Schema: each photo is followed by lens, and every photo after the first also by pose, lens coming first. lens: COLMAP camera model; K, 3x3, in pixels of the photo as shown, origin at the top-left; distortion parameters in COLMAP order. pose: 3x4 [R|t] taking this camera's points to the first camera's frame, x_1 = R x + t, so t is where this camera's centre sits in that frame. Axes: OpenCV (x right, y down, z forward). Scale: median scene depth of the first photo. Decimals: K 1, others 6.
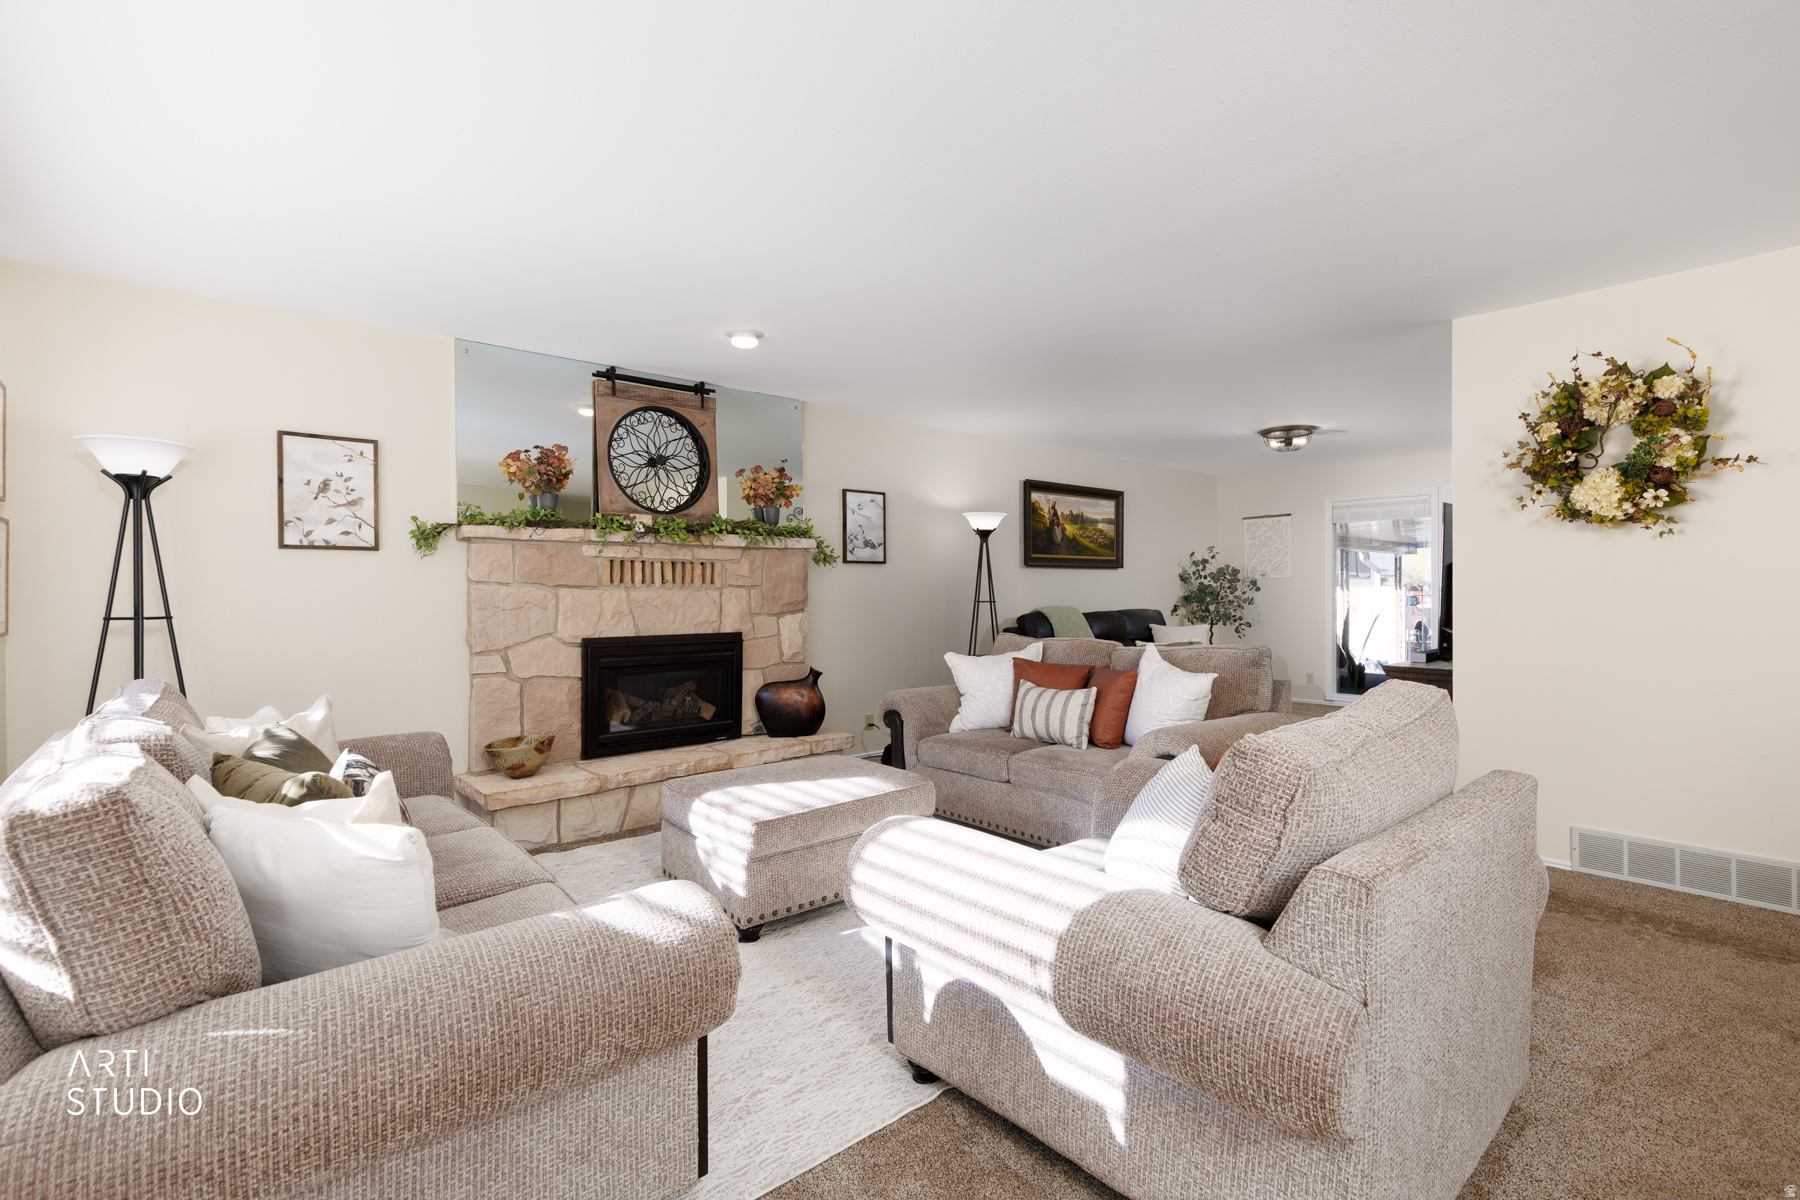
lens RADIAL K [[802.7, 0, 906.5], [0, 802.7, 592.5], [0, 0, 1]] dist [0.013517, -0.000517]
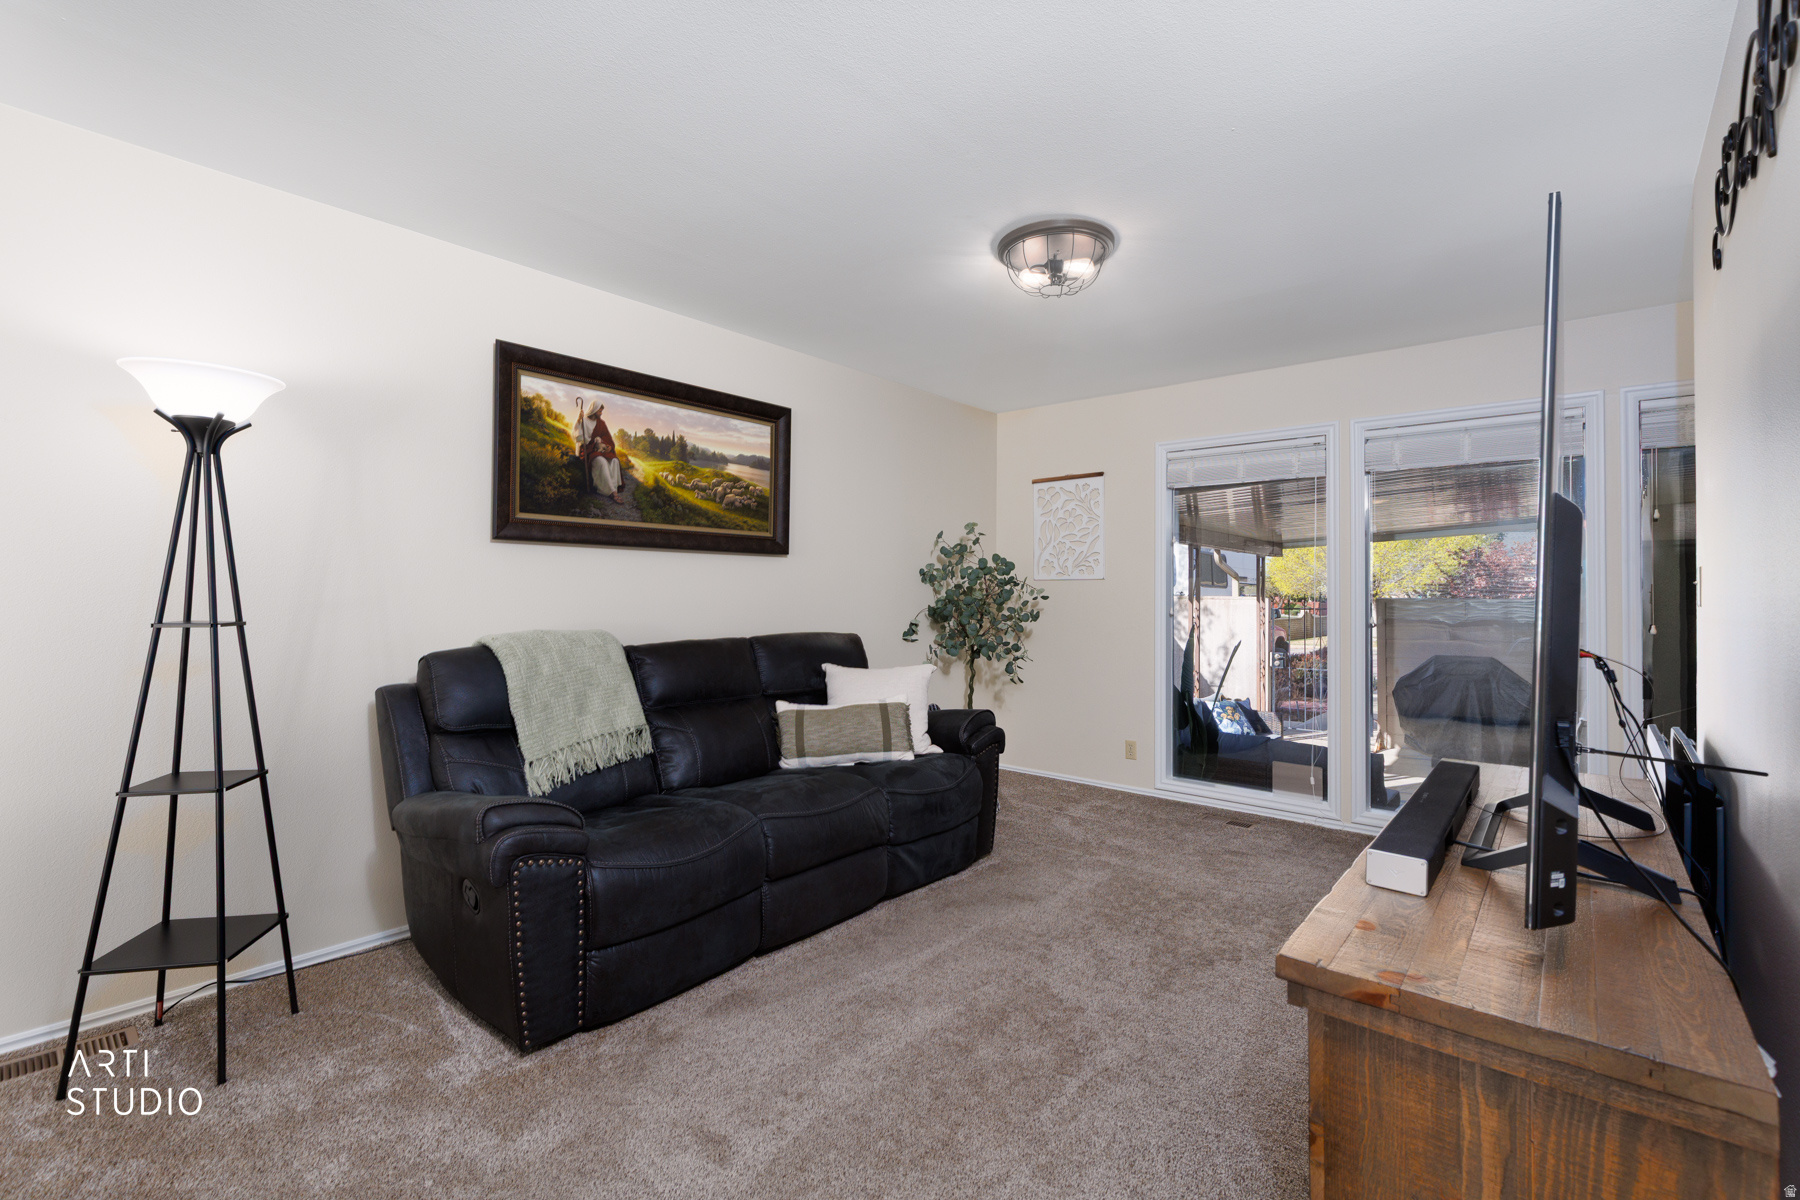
lens RADIAL K [[828.7, 0, 908.7], [0, 828.7, 587.3], [0, 0, 1]] dist [0.000932, -0.000028]
pose [[0.988224, 0.010875, 0.152629, 0.268532], [-0.008171, 0.999799, -0.018332, 0.000180], [-0.152797, 0.016869, 0.988114, 0.461912]]
